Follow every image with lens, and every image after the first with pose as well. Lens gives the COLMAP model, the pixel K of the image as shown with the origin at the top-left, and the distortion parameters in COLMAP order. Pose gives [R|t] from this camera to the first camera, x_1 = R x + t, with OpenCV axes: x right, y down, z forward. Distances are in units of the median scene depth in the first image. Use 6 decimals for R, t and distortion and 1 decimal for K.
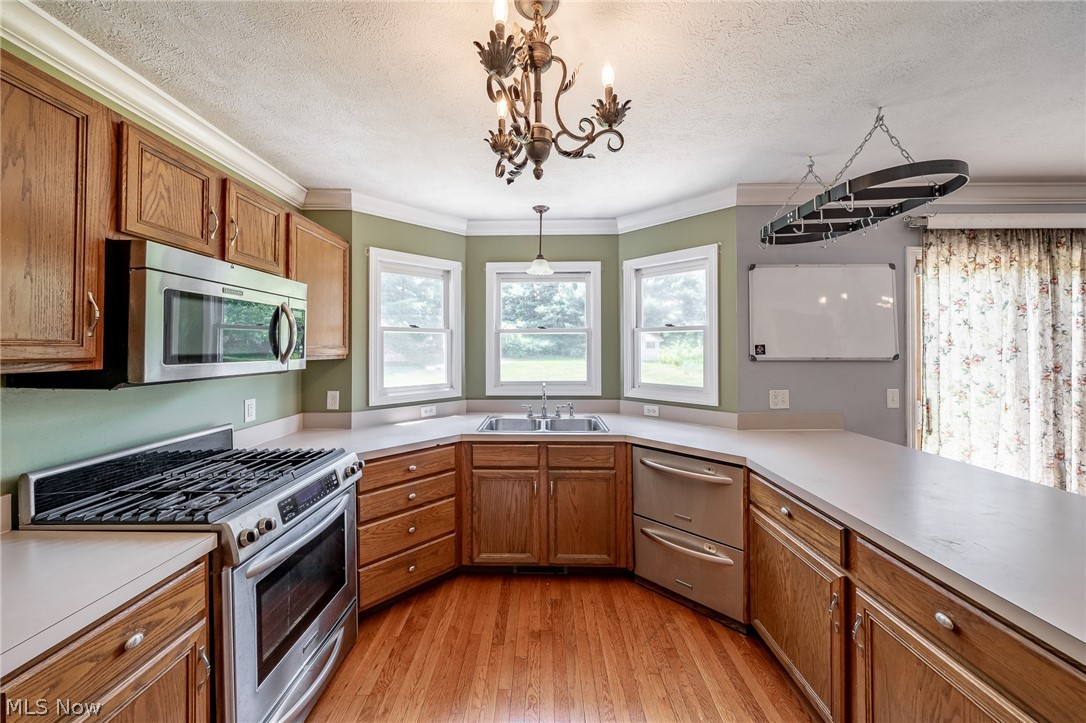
lens RADIAL K [[381.1, 0, 538.8], [0, 381.1, 344.1], [0, 0, 1]] dist [-0.005714, -0.000119]
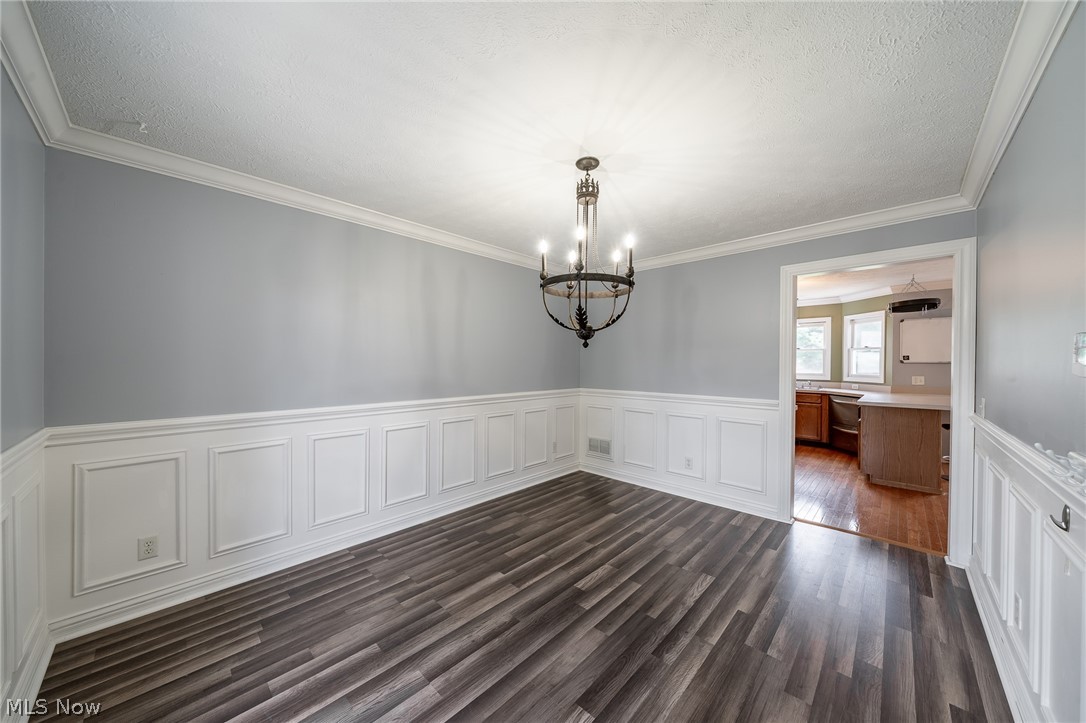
lens RADIAL K [[376.9, 0, 543.0], [0, 376.9, 361.5], [0, 0, 1]] dist [-0.000746, -0.000088]
pose [[0.726094, 0.006199, -0.687568, 0.560420], [-0.001755, 0.999973, 0.007162, 0.023285], [0.687593, -0.003994, 0.726085, -2.067393]]
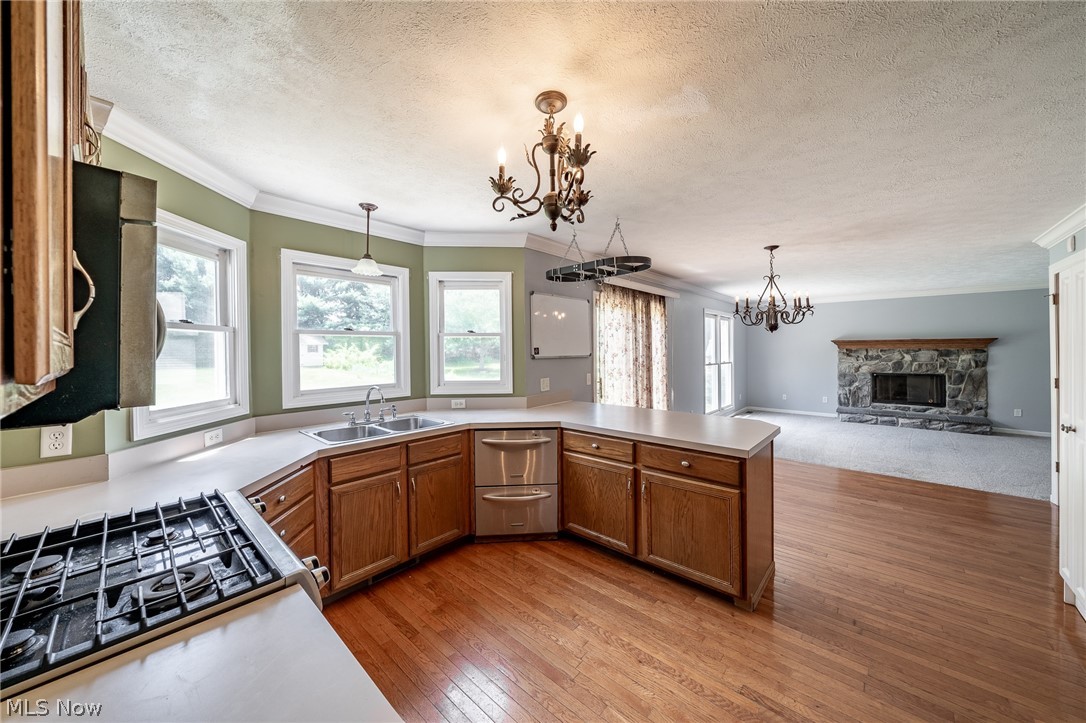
lens RADIAL K [[379.3, 0, 540.2], [0, 379.3, 348.9], [0, 0, 1]] dist [-0.001353, -0.000054]
pose [[0.659787, -0.001981, 0.751450, -0.489902], [-0.000120, 0.999996, 0.002742, 0.002569], [-0.751452, -0.001899, 0.659785, 0.044423]]
